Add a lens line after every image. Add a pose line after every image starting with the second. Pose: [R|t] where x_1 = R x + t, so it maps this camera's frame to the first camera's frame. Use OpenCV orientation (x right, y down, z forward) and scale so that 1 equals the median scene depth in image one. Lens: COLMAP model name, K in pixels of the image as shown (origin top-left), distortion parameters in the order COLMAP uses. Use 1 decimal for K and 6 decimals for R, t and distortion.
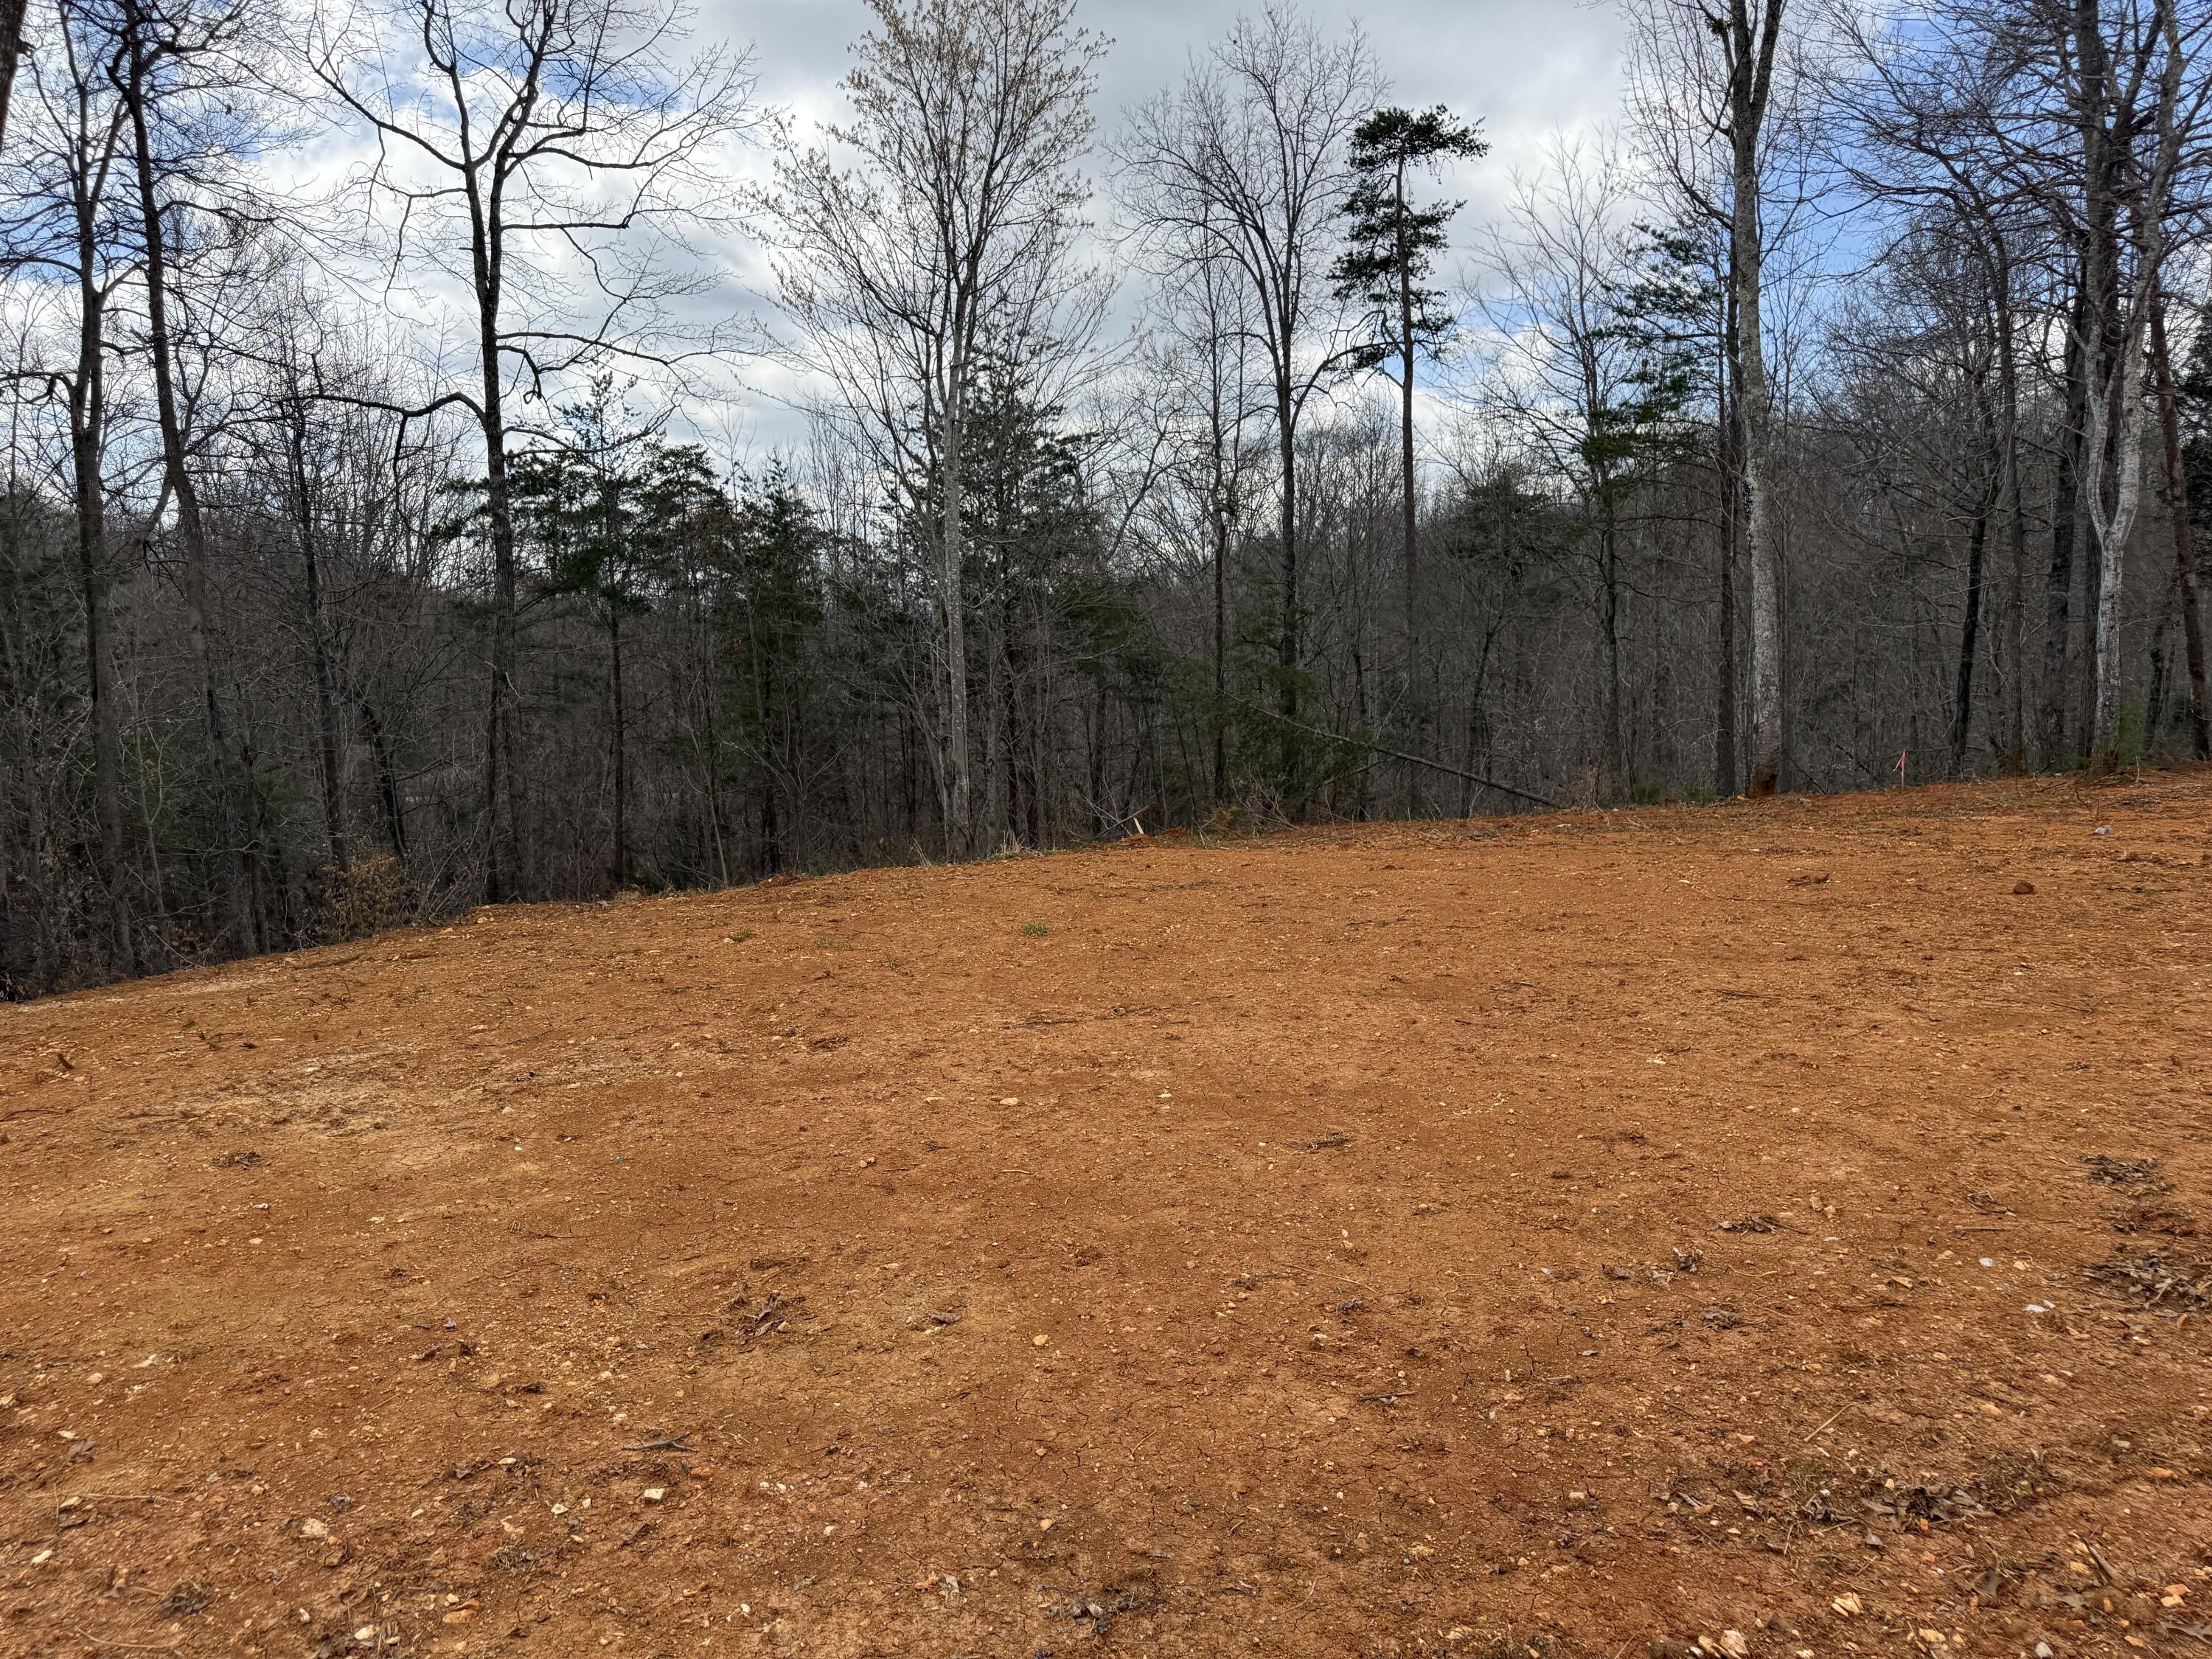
lens RADIAL K [[1544.9, 0, 1106.0], [0, 1544.9, 829.5], [0, 0, 1]] dist [0.005469, 0.000597]
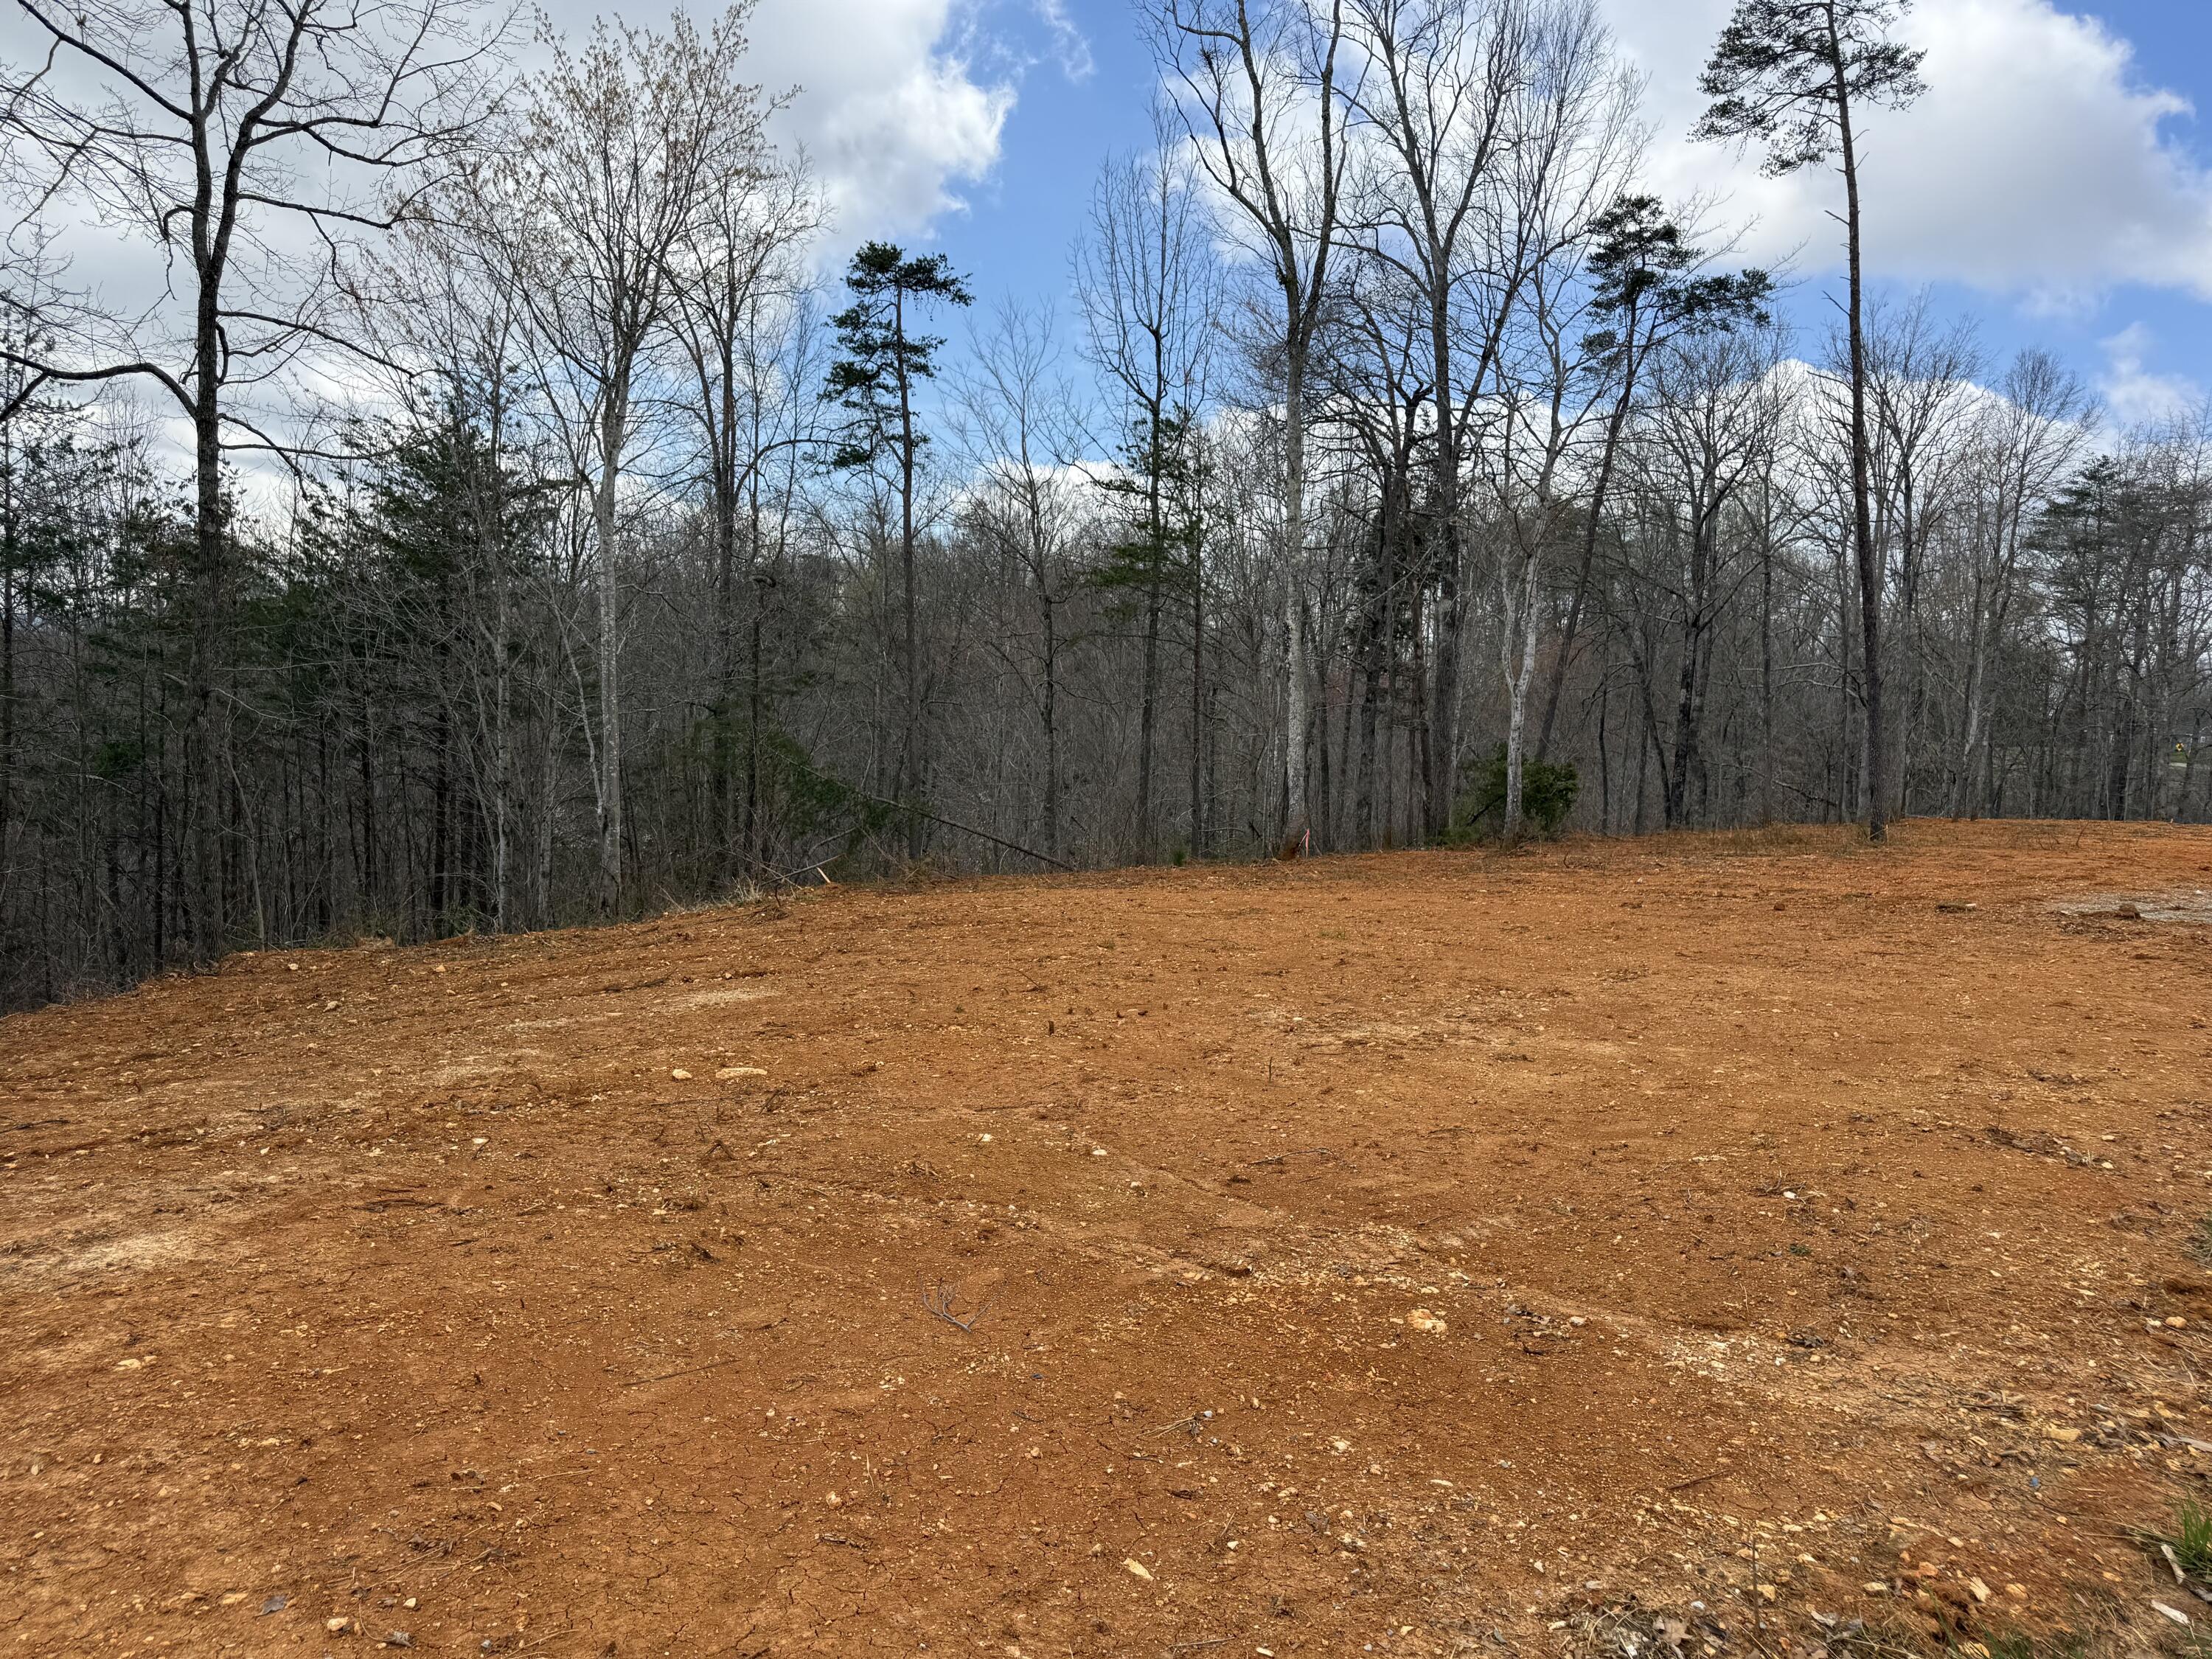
lens RADIAL K [[1544.9, 0, 1106.0], [0, 1544.9, 829.5], [0, 0, 1]] dist [0.005469, 0.000597]
pose [[0.832813, 0.029476, 0.552769, -0.446852], [-0.003748, 0.998859, -0.047616, 0.016724], [-0.553541, 0.037584, 0.831973, -0.006325]]
